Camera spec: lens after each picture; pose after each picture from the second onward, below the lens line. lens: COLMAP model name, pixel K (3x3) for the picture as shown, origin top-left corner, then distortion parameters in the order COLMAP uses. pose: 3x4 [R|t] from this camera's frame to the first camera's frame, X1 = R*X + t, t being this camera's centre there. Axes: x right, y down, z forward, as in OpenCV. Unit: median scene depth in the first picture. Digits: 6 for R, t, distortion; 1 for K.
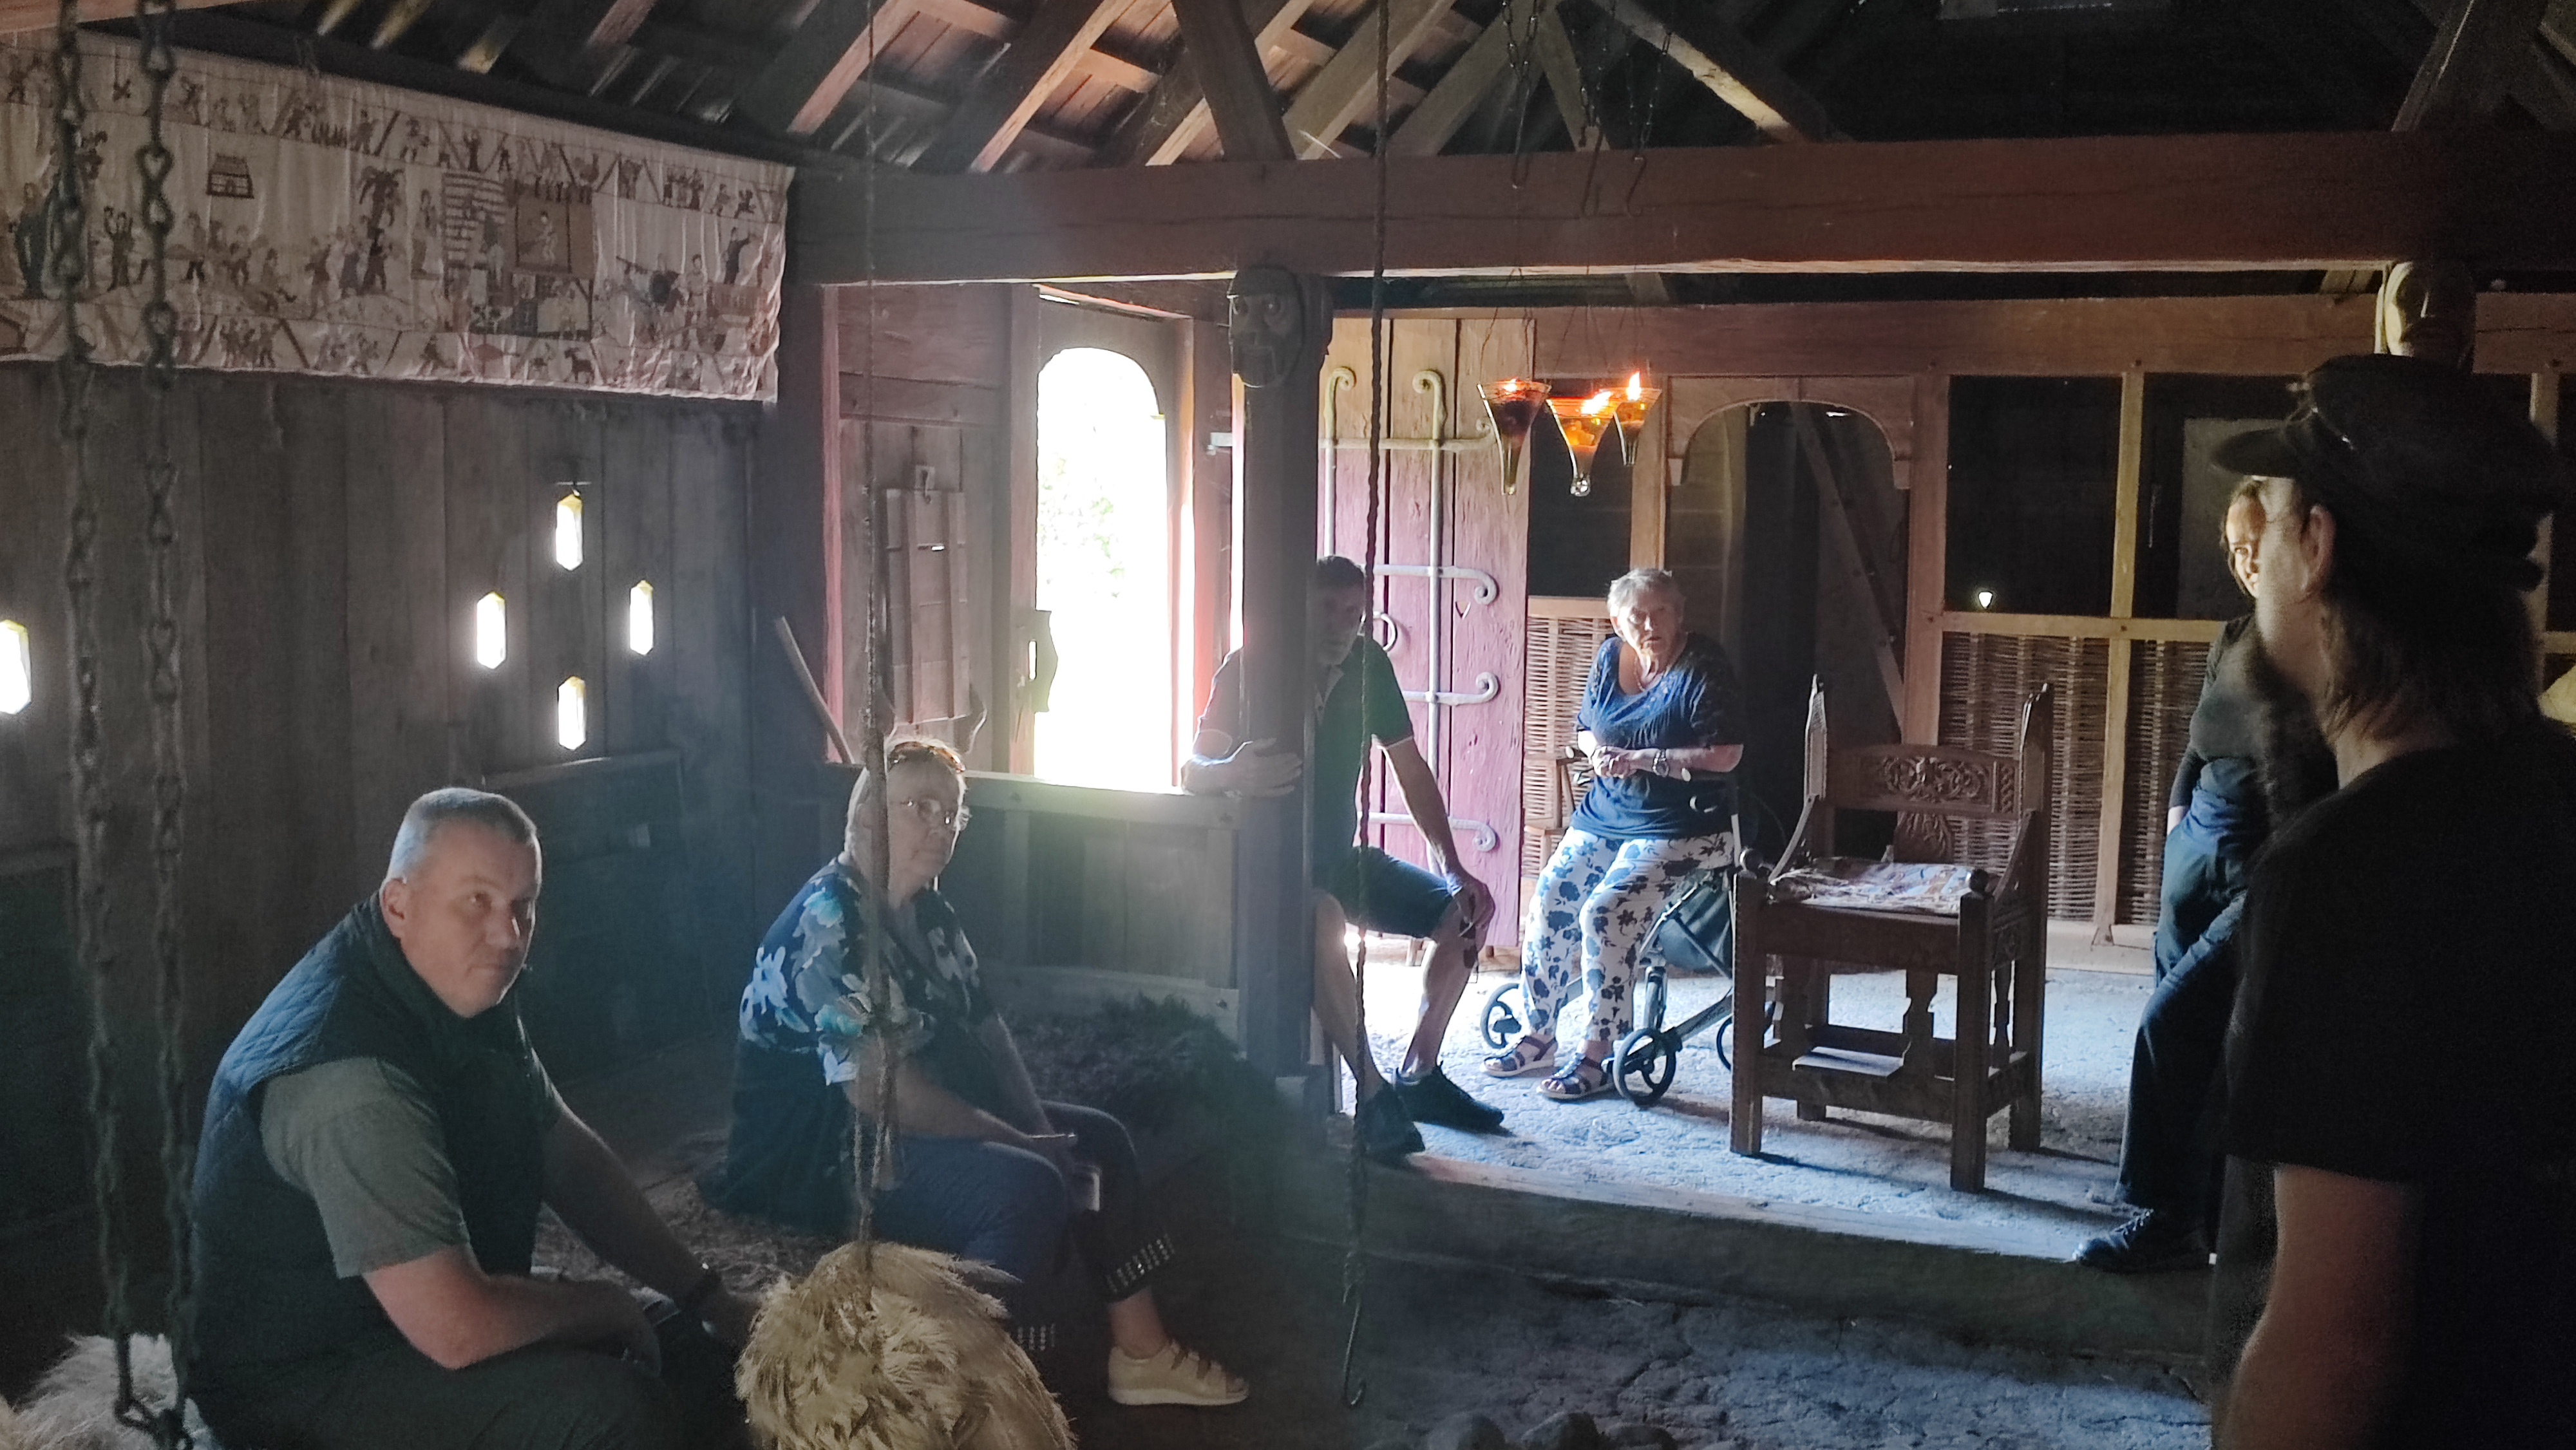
lens RADIAL K [[2337.6, 0, 1305.4], [0, 2337.6, 726.6], [0, 0, 1]] dist [-0.055157, 0.000000]
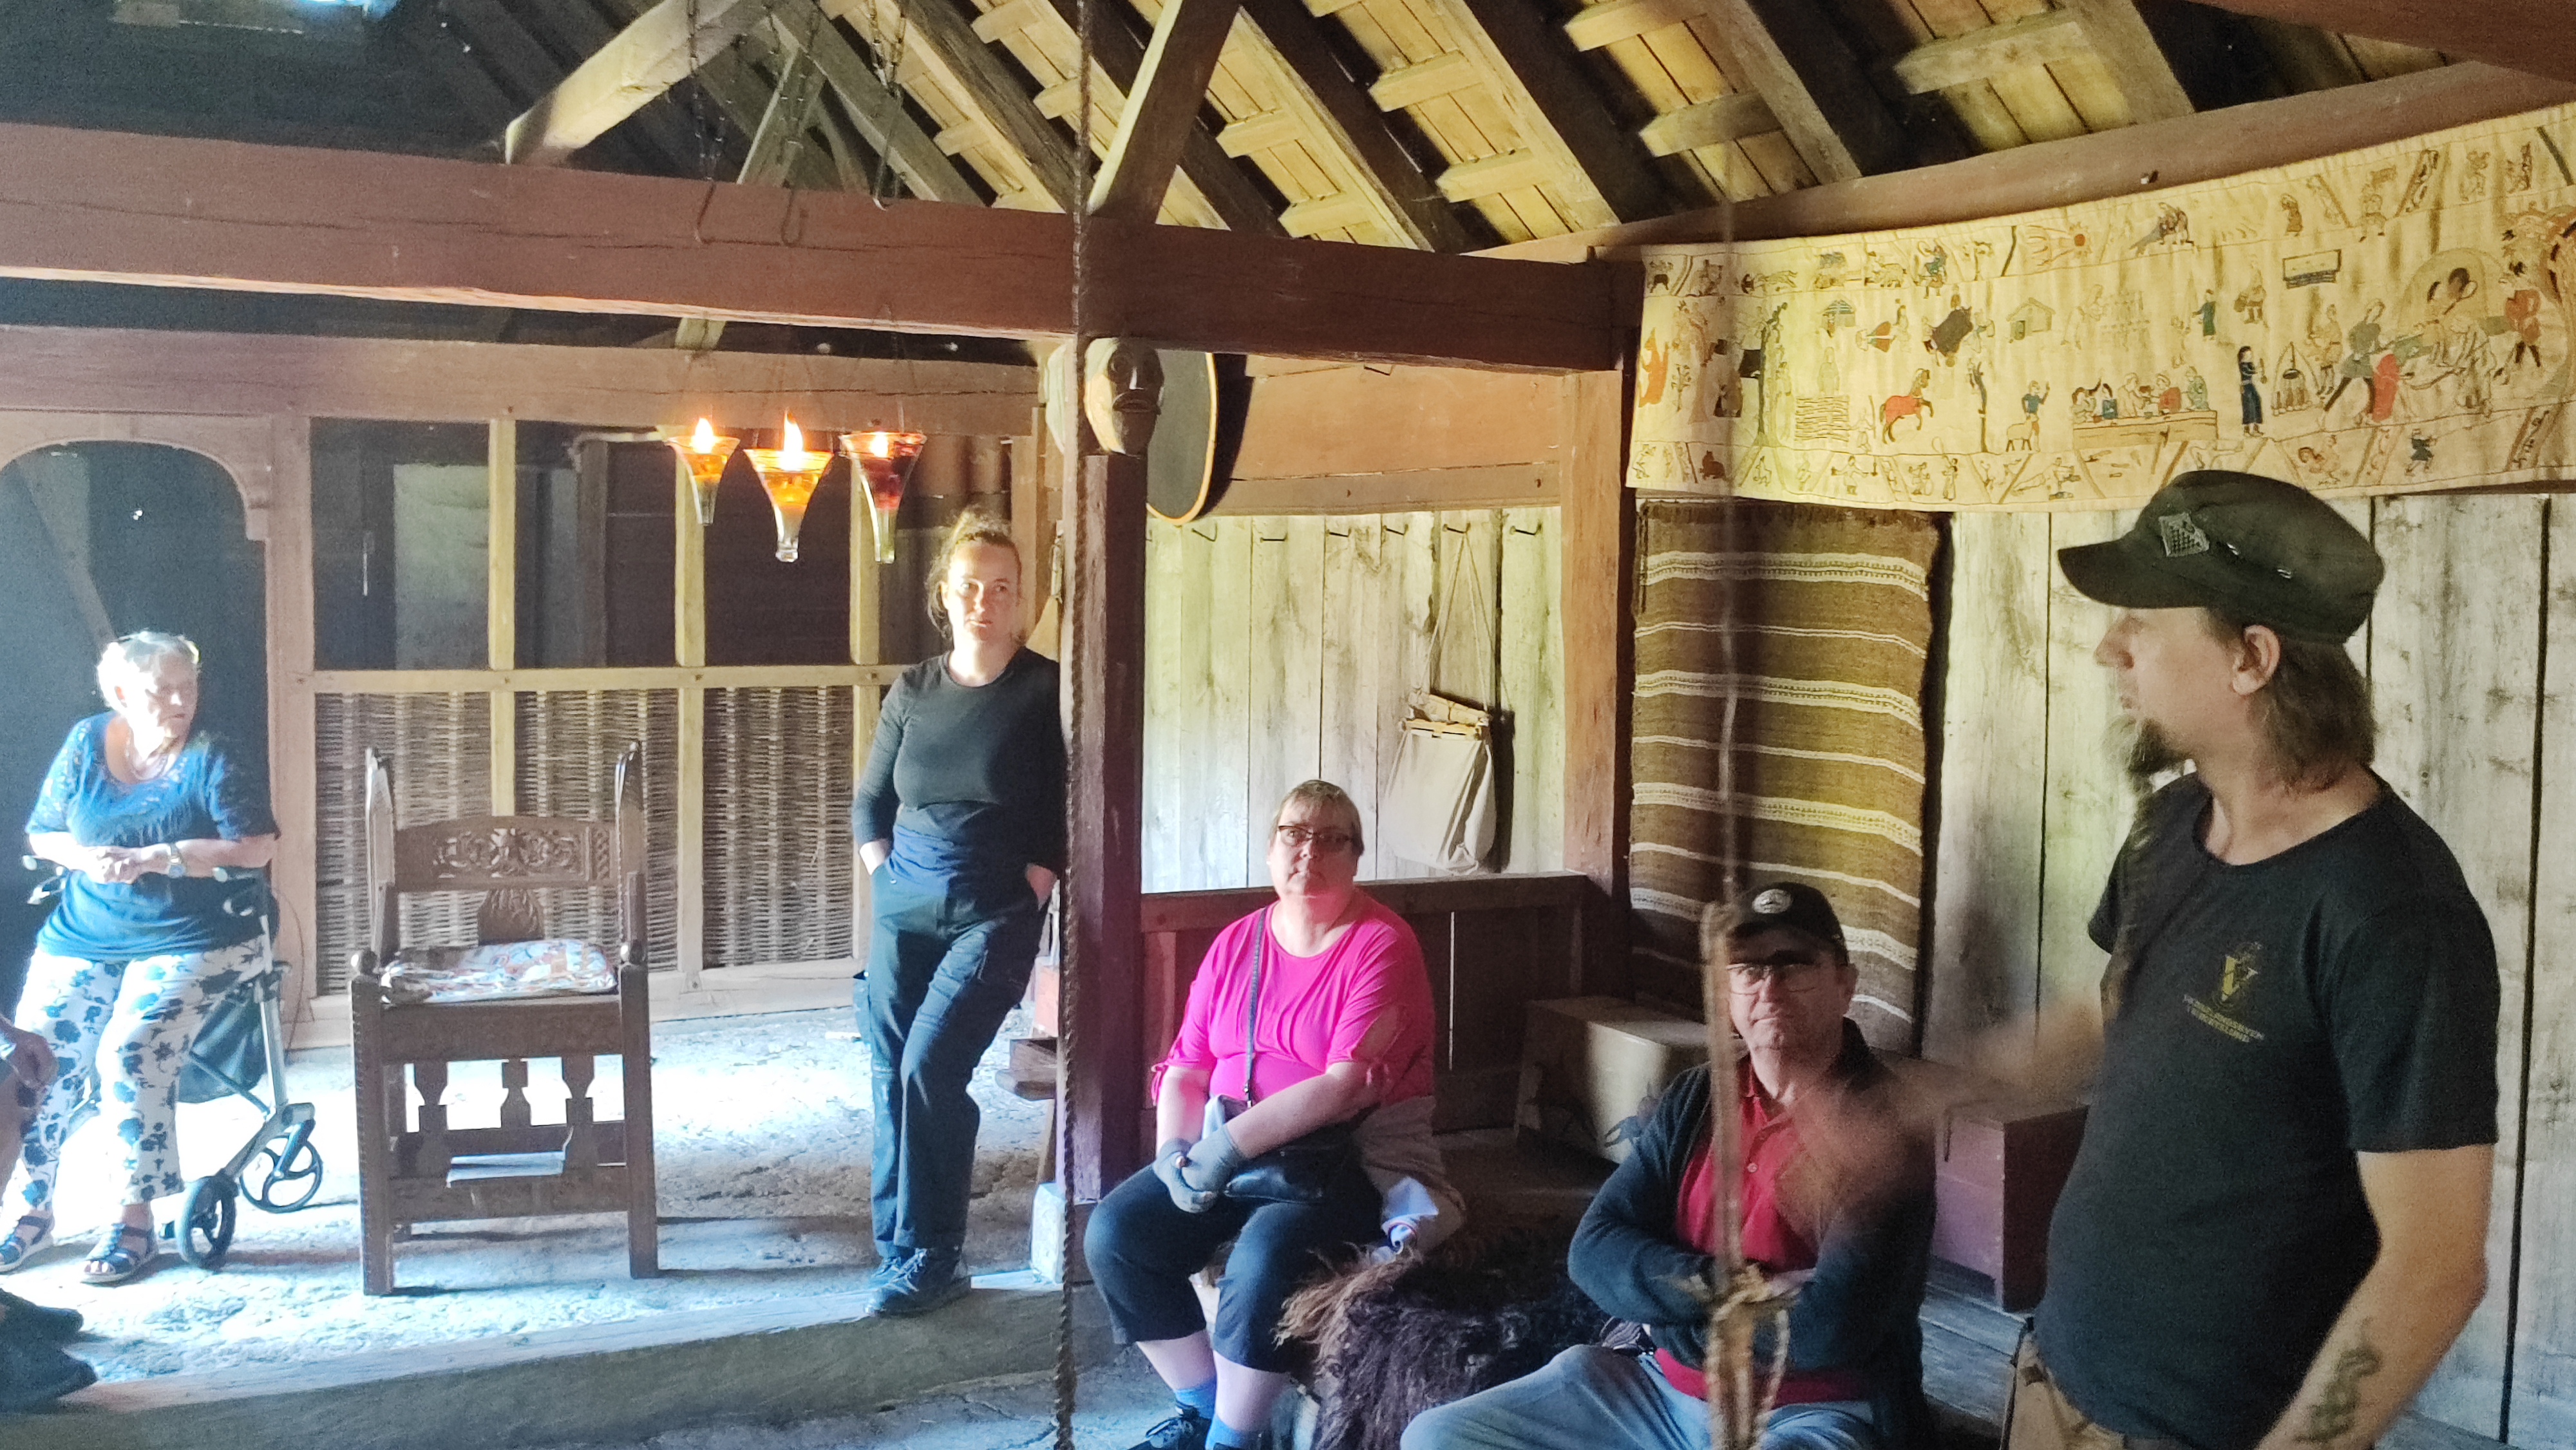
lens RADIAL K [[2337.6, 0, 1141.8], [0, 2337.6, 743.1], [0, 0, 1]] dist [-0.055157, 0.000000]
pose [[0.665065, -0.065013, 0.743950, -0.276571], [0.072323, 0.997128, 0.022483, -0.025595], [-0.743275, 0.038853, 0.667857, 0.200735]]
